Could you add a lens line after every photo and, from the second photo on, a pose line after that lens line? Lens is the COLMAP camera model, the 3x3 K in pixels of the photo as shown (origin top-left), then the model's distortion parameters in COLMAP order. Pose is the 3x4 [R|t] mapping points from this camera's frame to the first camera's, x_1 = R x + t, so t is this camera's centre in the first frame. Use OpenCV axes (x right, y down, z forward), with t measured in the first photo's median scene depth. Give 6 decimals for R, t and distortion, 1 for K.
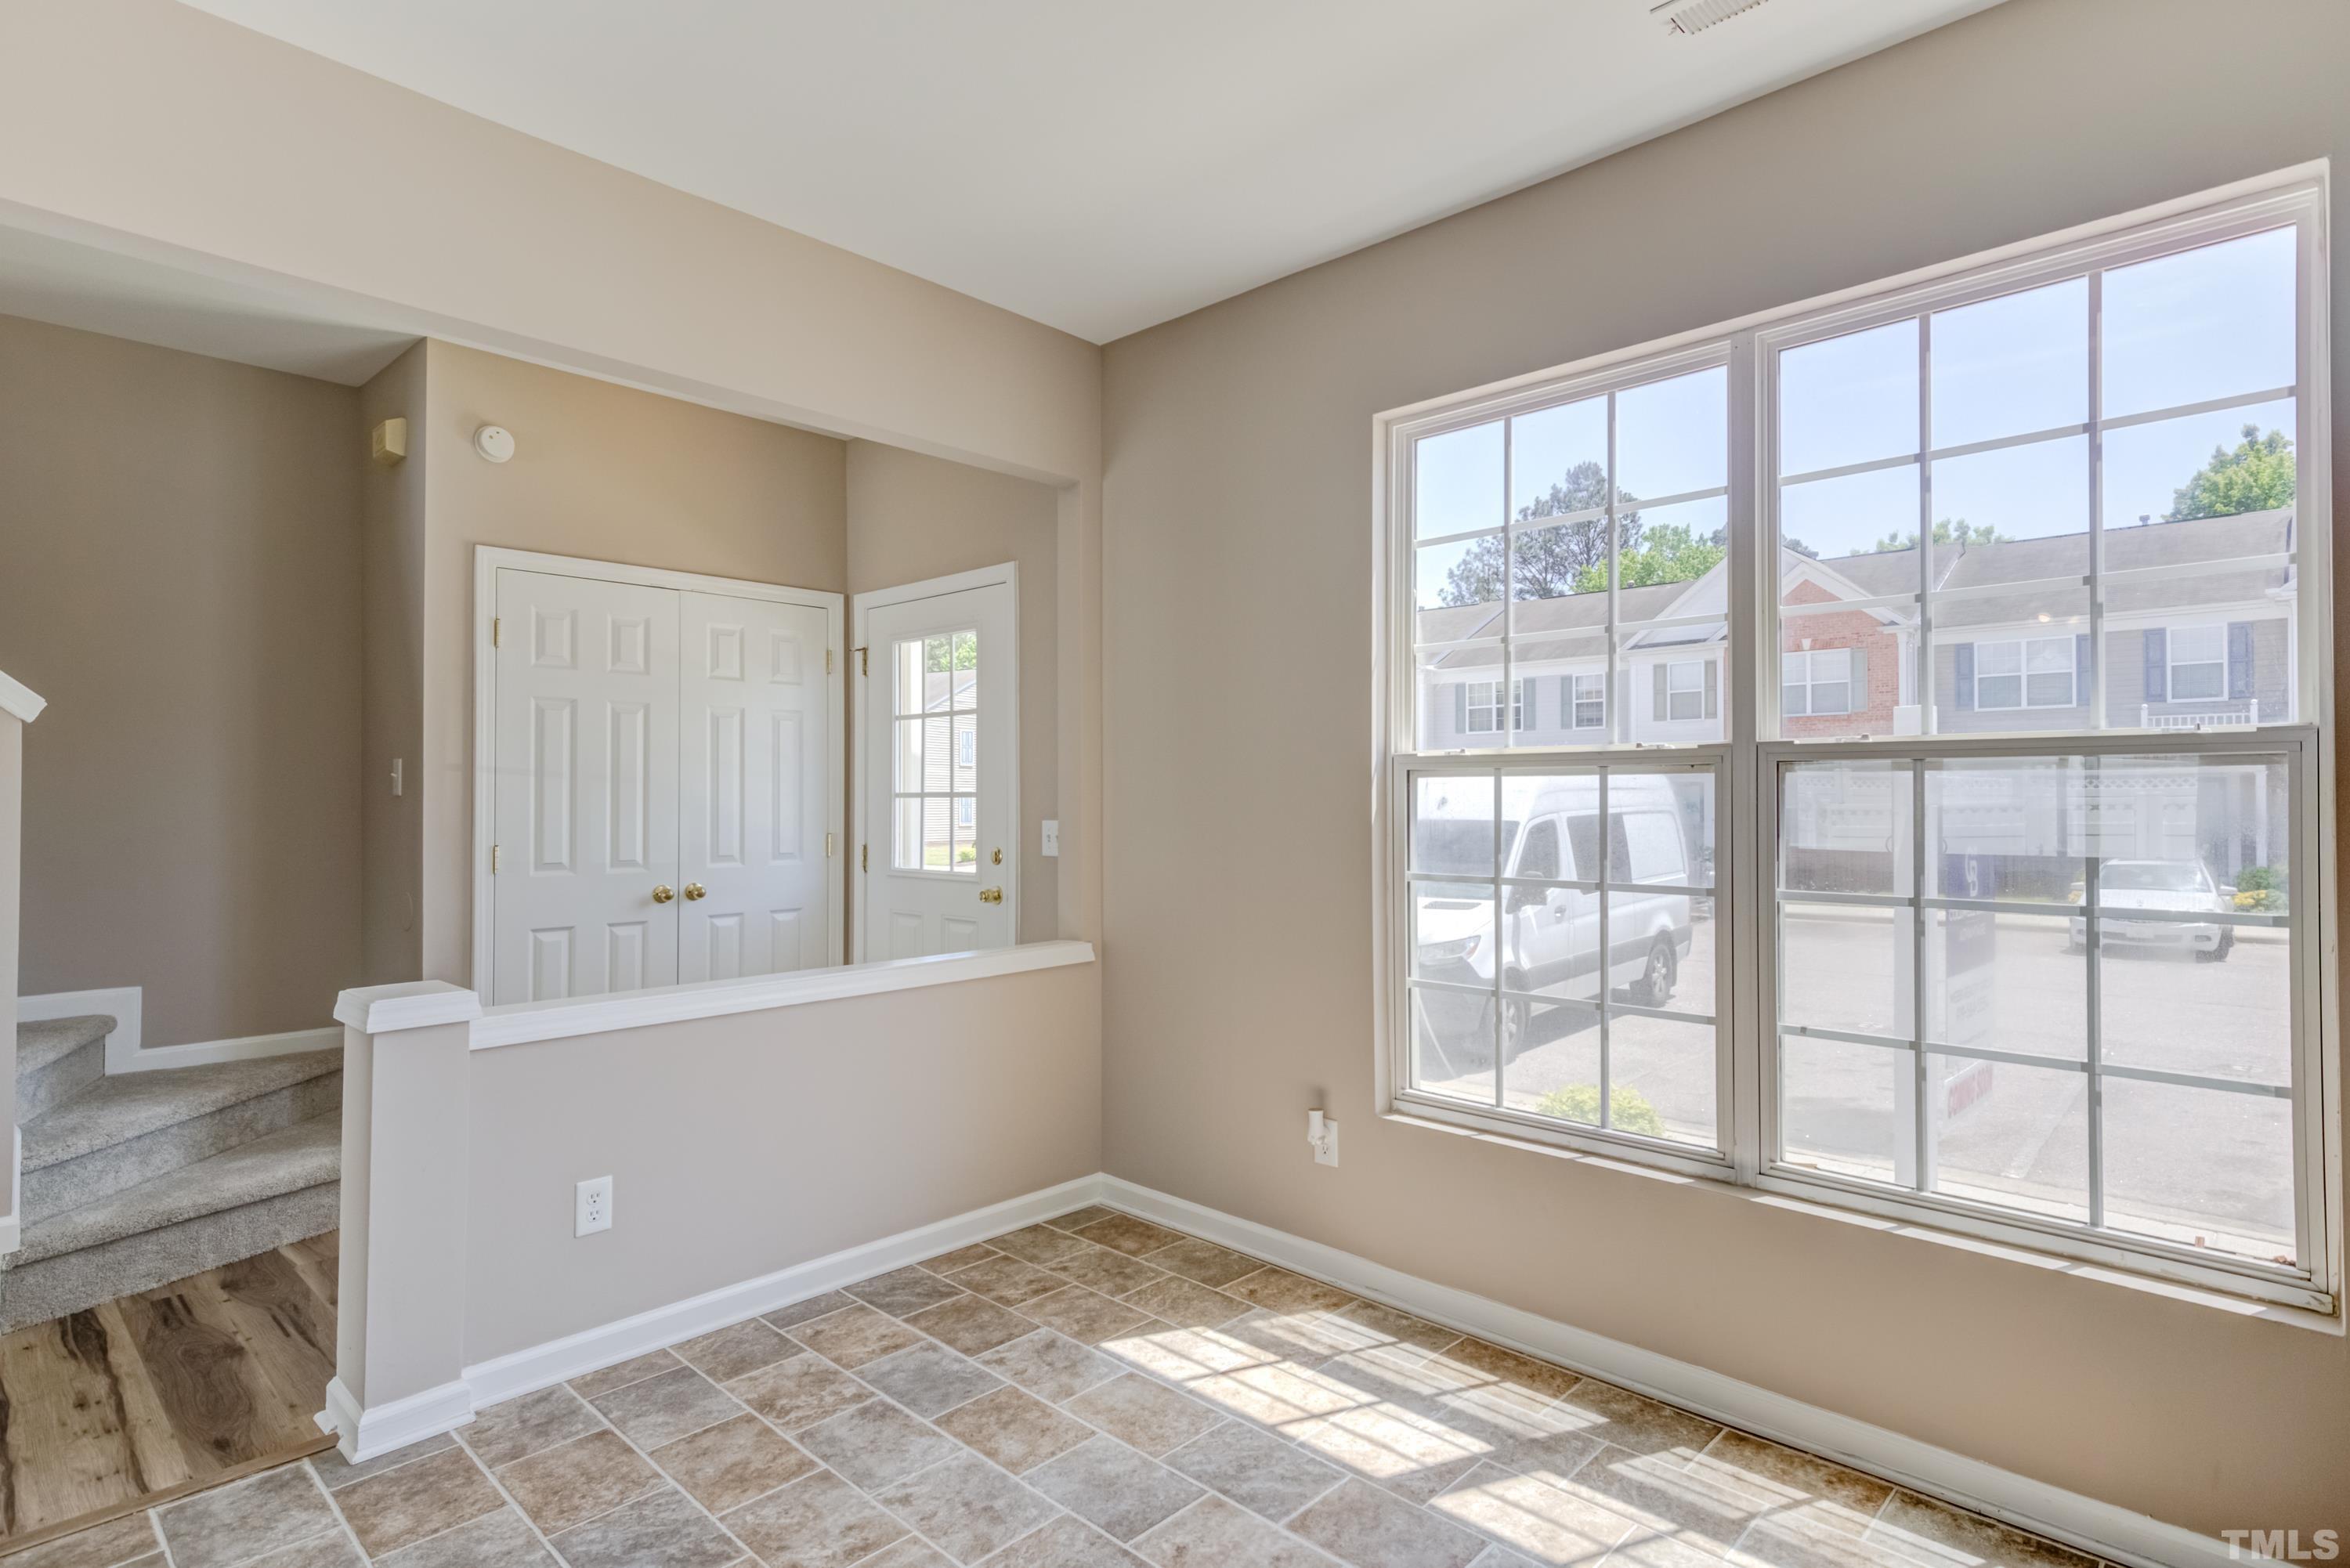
lens RADIAL K [[1187.7, 0, 1175.0], [0, 1187.7, 784.0], [0, 0, 1]] dist [0.019905, -0.000234]
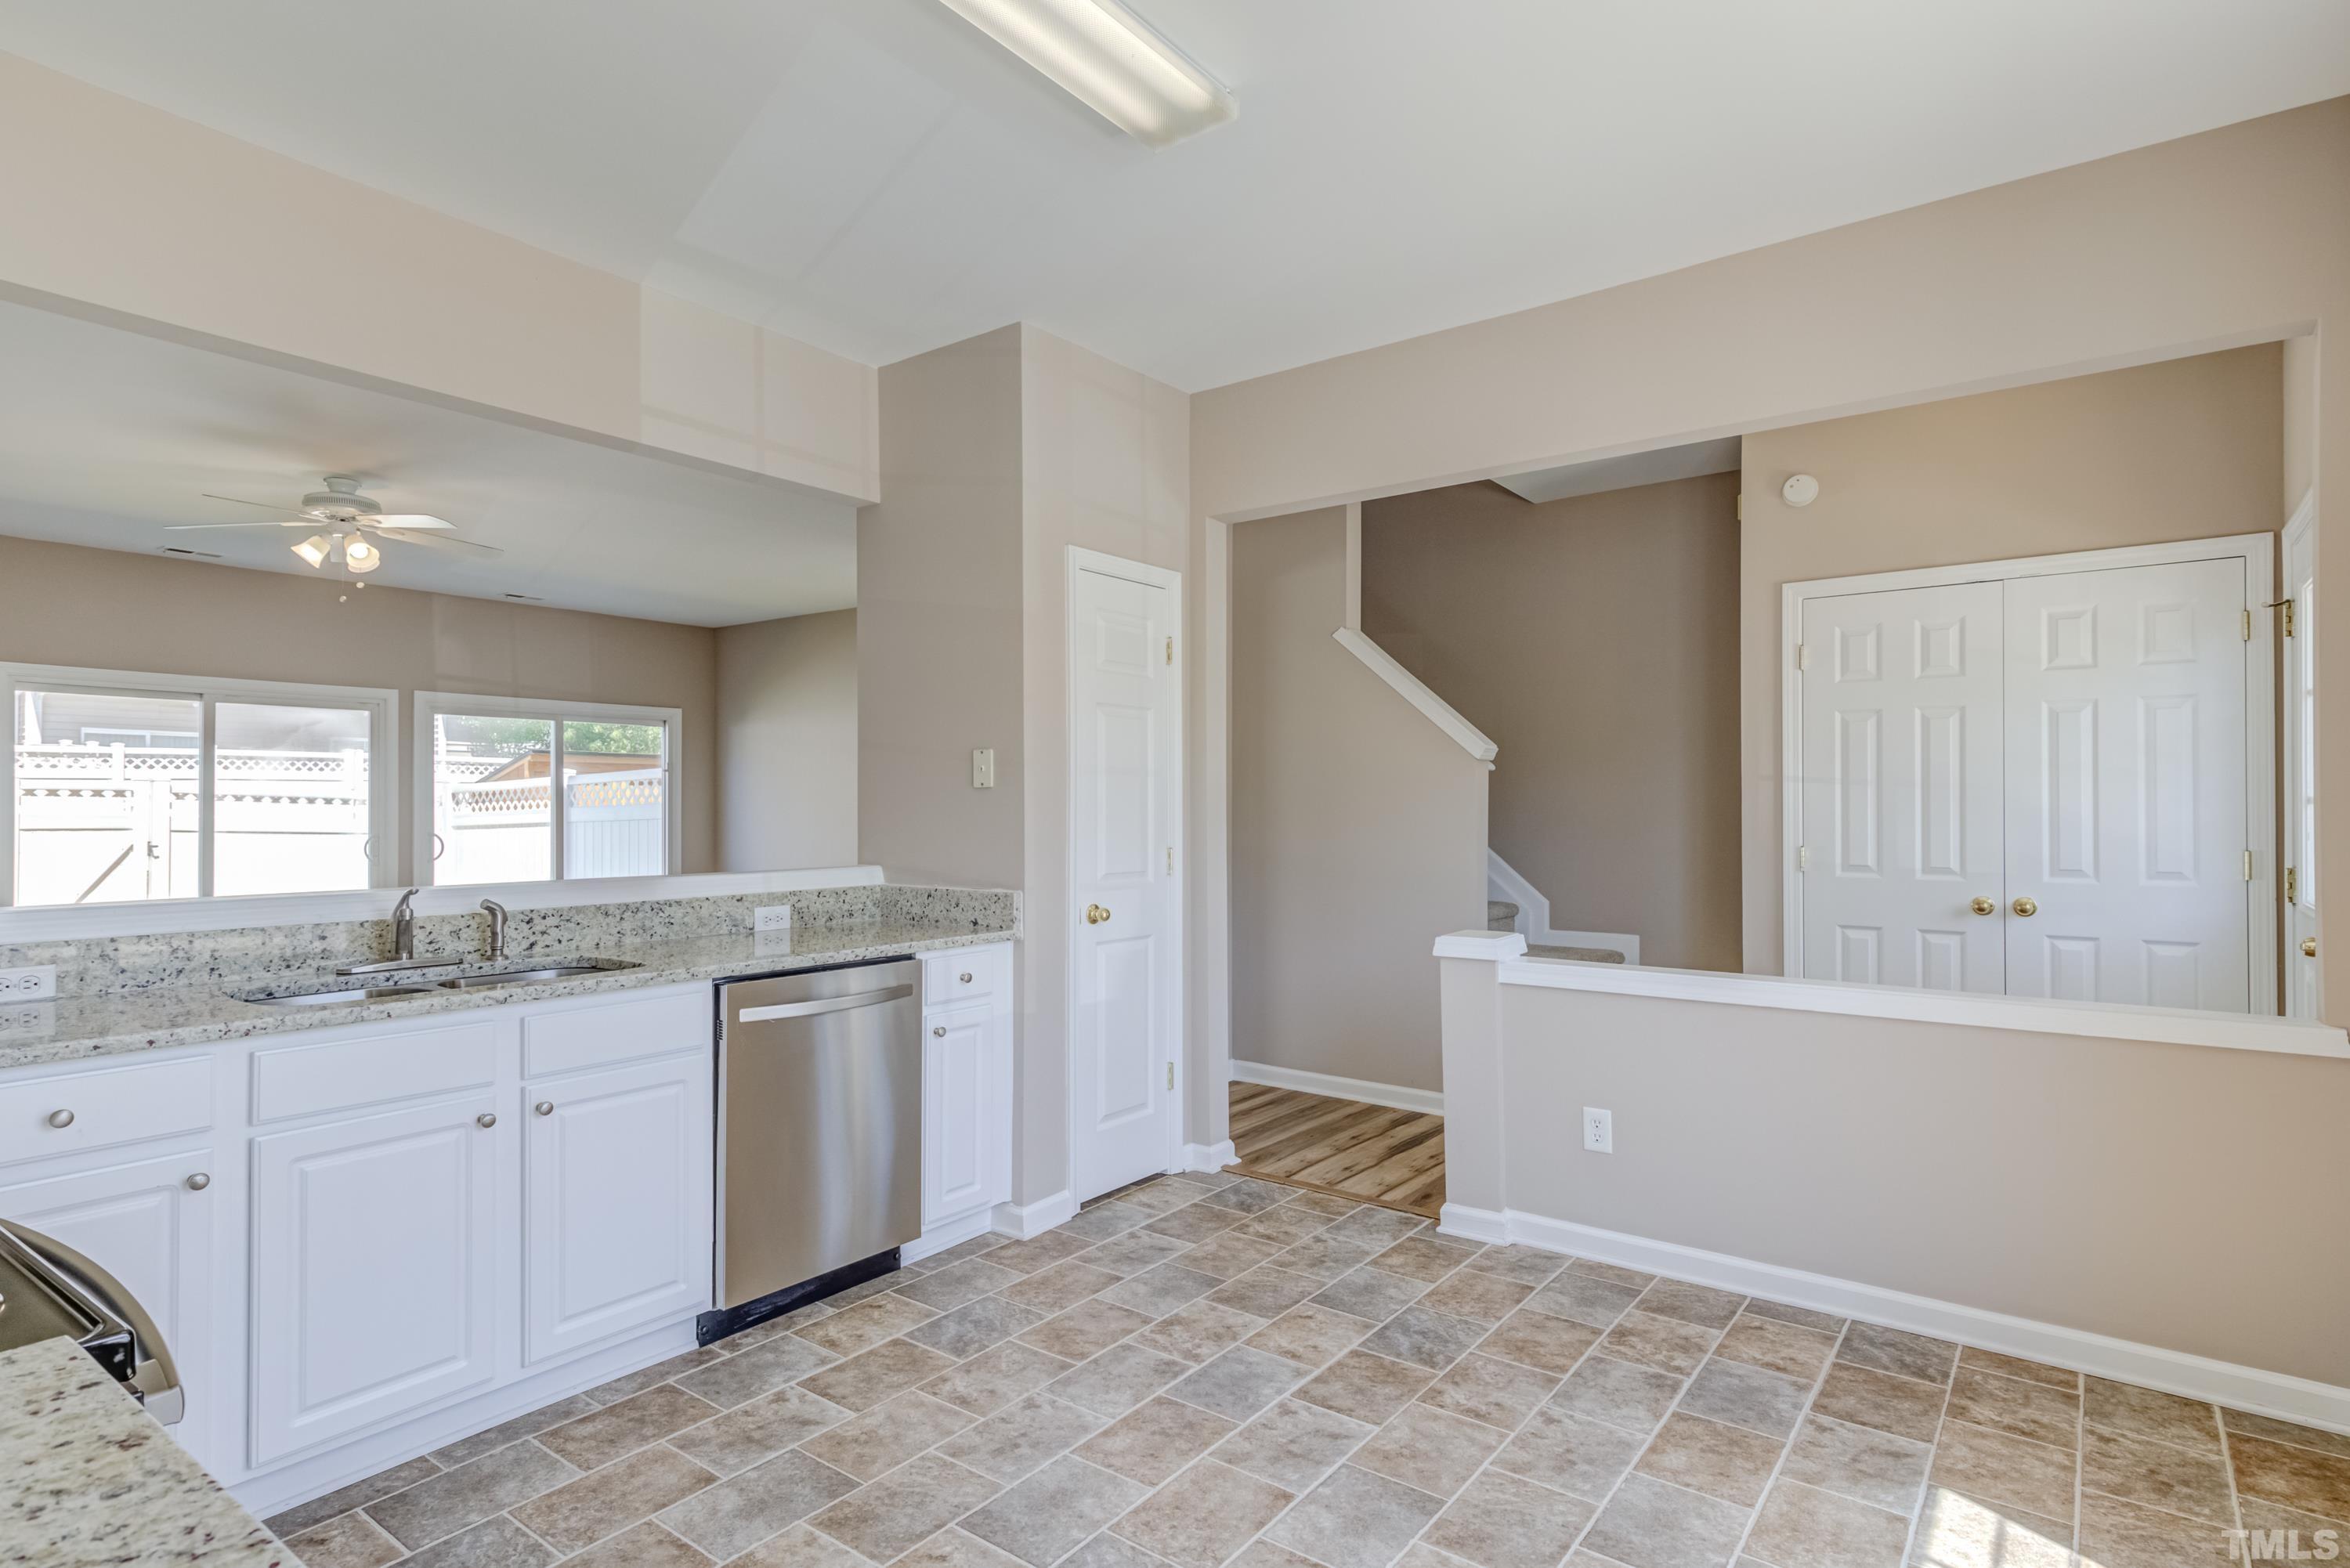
lens RADIAL K [[1226.0, 0, 1245.6], [0, 1226.0, 800.9], [0, 0, 1]] dist [0.024307, 0.000467]
pose [[0.155590, -0.004591, -0.987811, 0.696436], [0.012093, 0.999923, -0.002743, 0.007305], [0.987748, -0.011519, 0.155634, 0.420654]]
